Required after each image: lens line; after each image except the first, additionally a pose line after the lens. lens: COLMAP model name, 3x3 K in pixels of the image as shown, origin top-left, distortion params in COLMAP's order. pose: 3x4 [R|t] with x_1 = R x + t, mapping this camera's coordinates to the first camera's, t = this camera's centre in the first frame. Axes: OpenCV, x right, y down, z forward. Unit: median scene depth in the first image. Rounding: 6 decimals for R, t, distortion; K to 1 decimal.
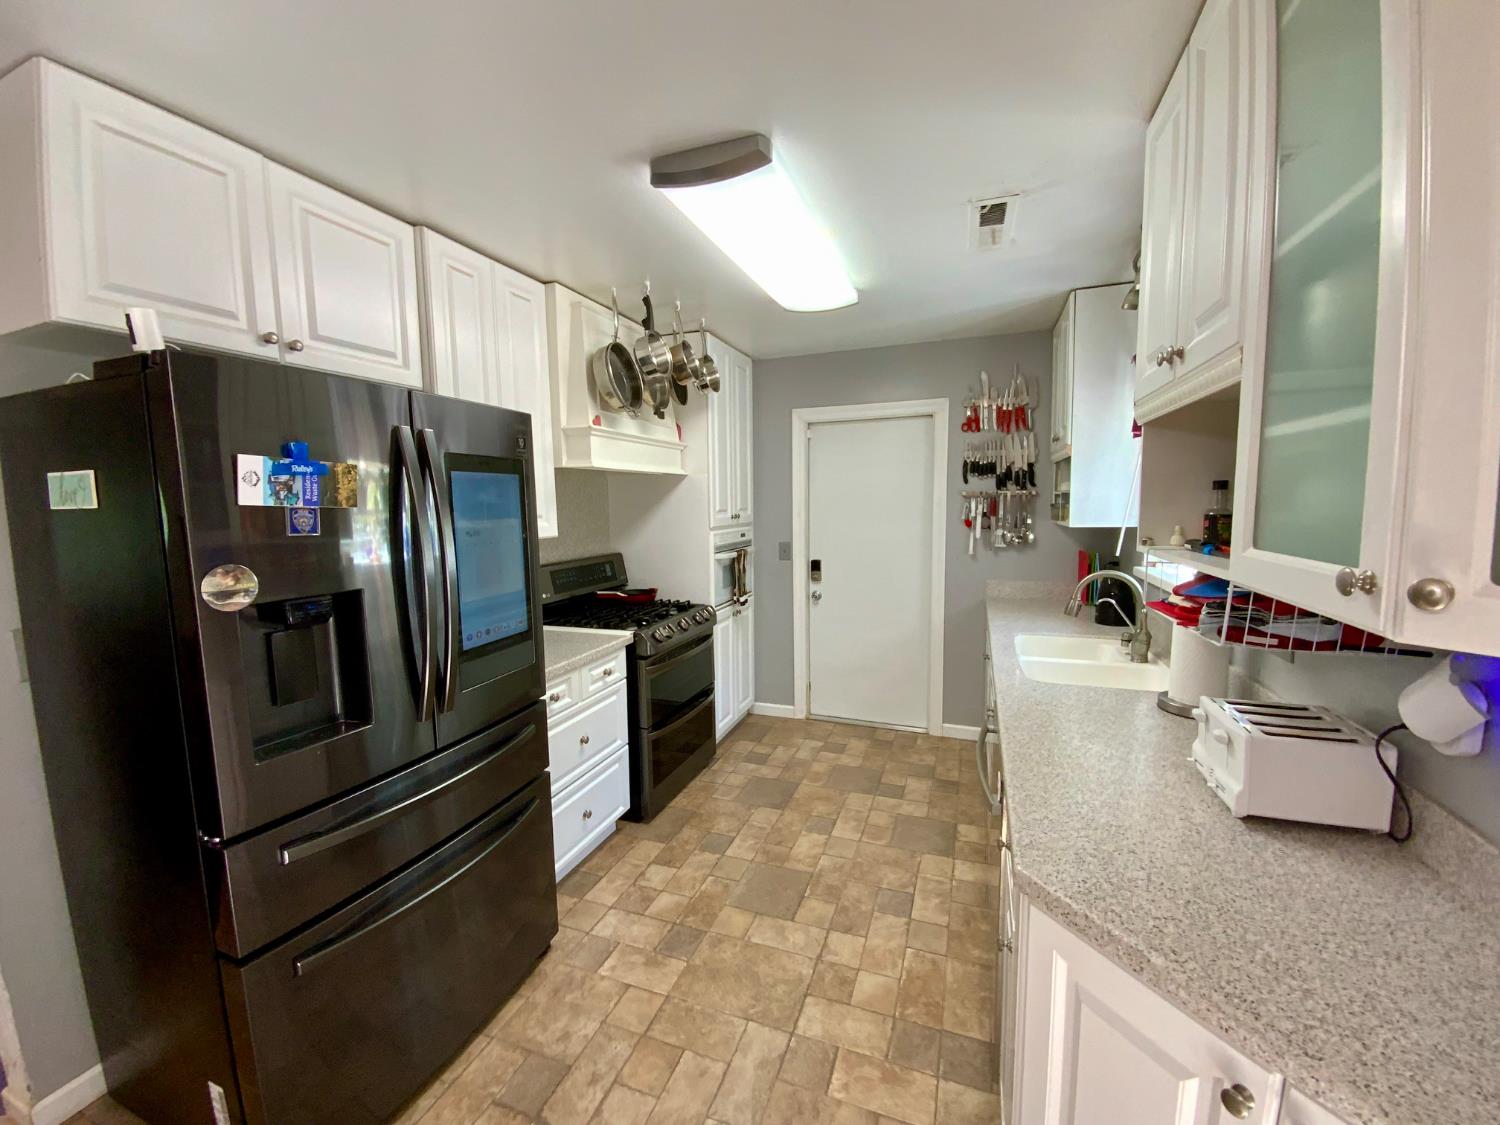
lens RADIAL K [[601.2, 0, 748.1], [0, 601.2, 561.8], [0, 0, 1]] dist [0.010021, -0.012919]
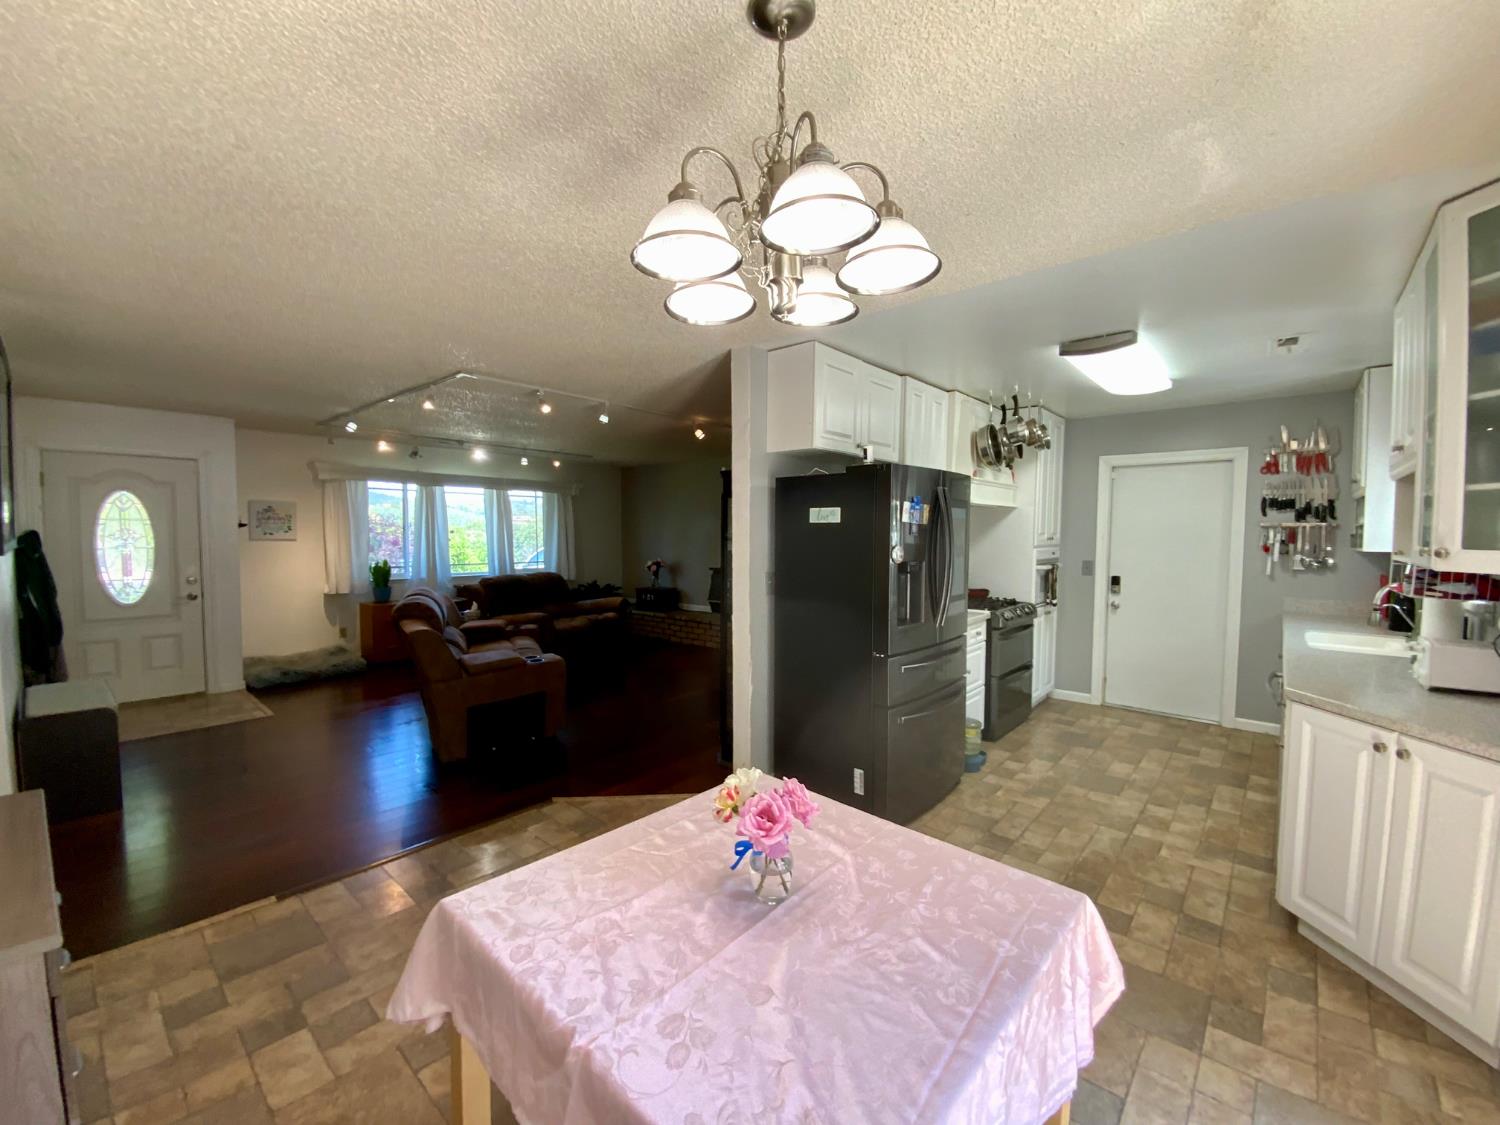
lens RADIAL K [[601.2, 0, 750.5], [0, 601.2, 563.8], [0, 0, 1]] dist [0.010021, -0.012919]
pose [[0.934031, 0.037479, -0.355220, -0.230905], [-0.053968, 0.997871, -0.036619, 0.088543], [0.353091, 0.053374, 0.934065, -0.663500]]
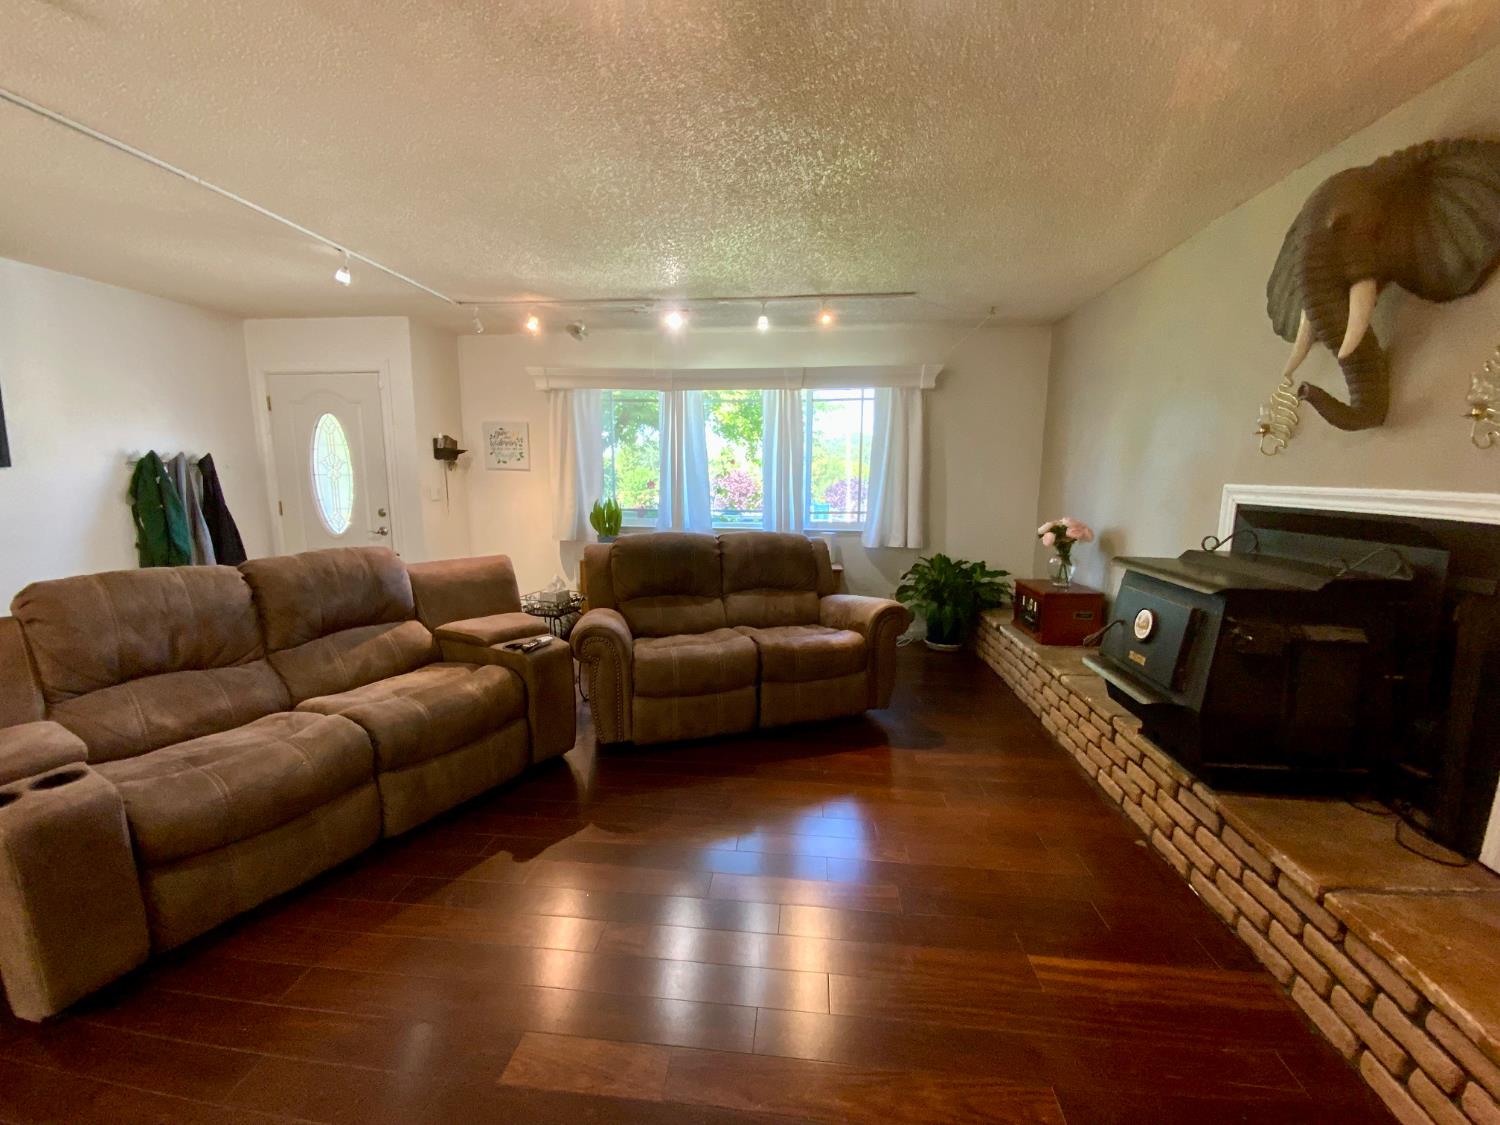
lens RADIAL K [[601.2, 0, 757.6], [0, 601.2, 569.6], [0, 0, 1]] dist [0.010021, -0.012919]
pose [[0.249319, 0.167193, -0.953880, -0.677343], [-0.106368, 0.983752, 0.144627, -0.037760], [0.962562, 0.065404, 0.263052, 1.127136]]
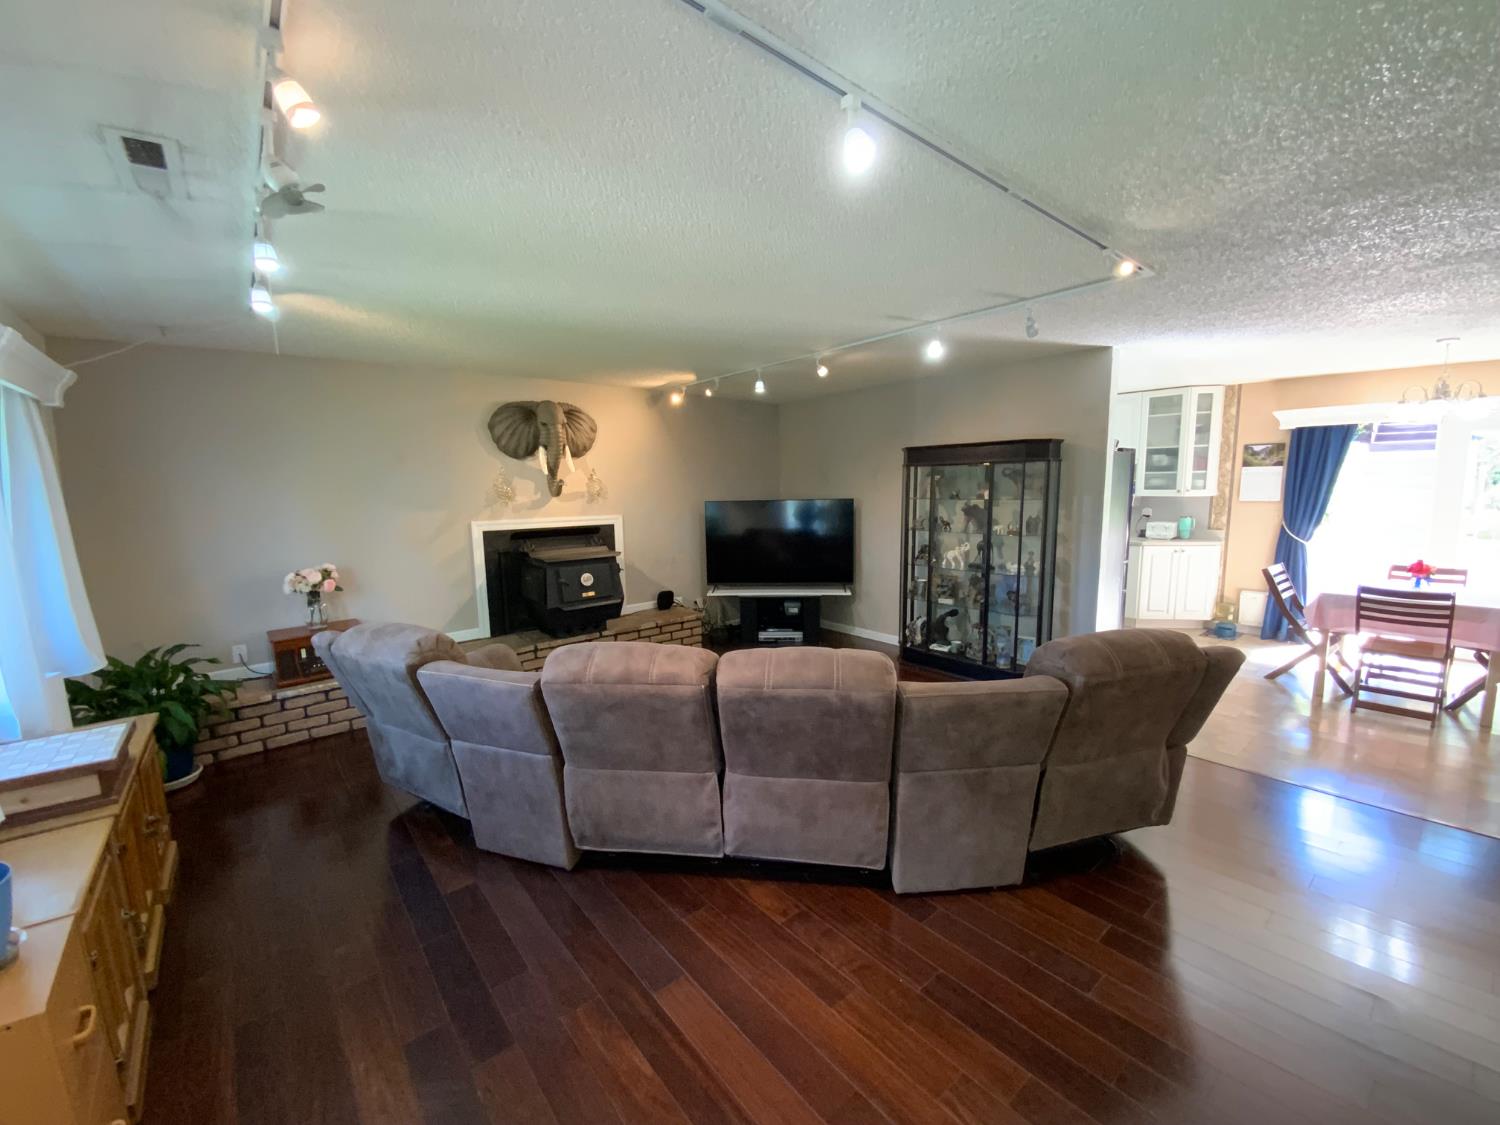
lens RADIAL K [[601.2, 0, 751.6], [0, 601.2, 569.4], [0, 0, 1]] dist [0.010021, -0.012919]
pose [[0.510303, -0.117466, 0.851935, -2.562145], [0.097601, 0.992138, 0.078336, -0.032217], [-0.854439, 0.043175, 0.517755, 0.452297]]
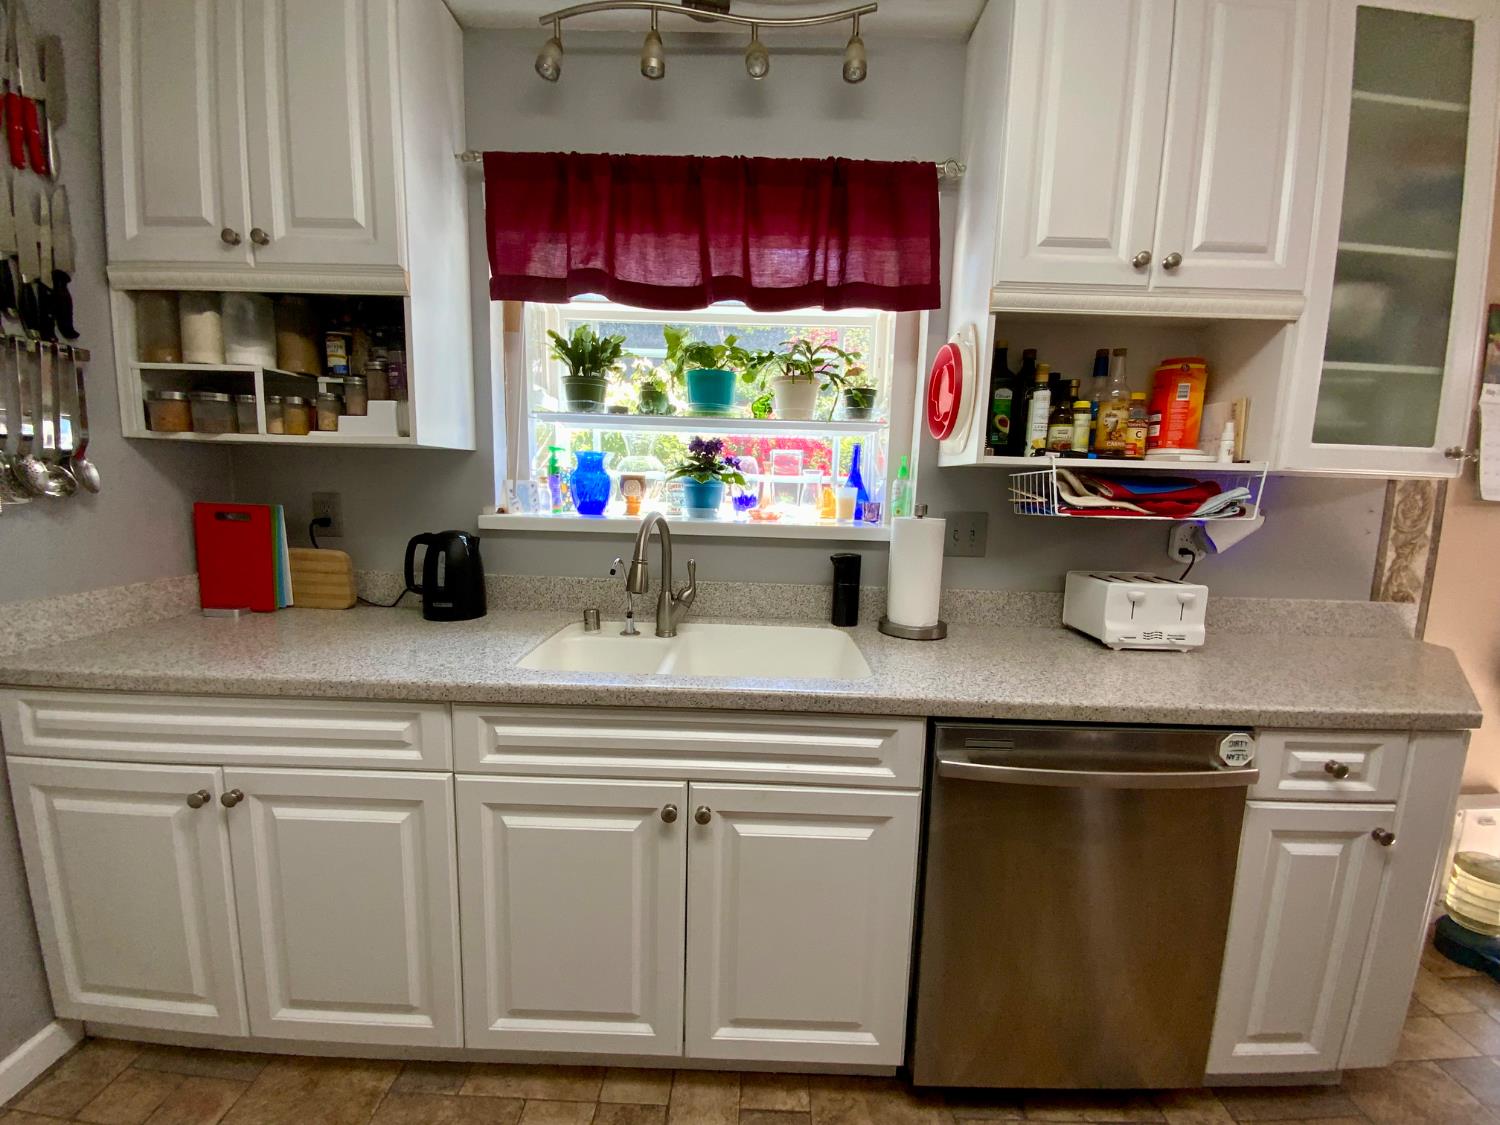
lens RADIAL K [[601.2, 0, 753.4], [0, 601.2, 550.8], [0, 0, 1]] dist [0.010021, -0.012919]
pose [[-0.337092, -0.115010, 0.934420, -0.041300], [0.067387, 0.987017, 0.145793, -0.023312], [-0.939057, 0.112114, -0.324966, 0.964893]]
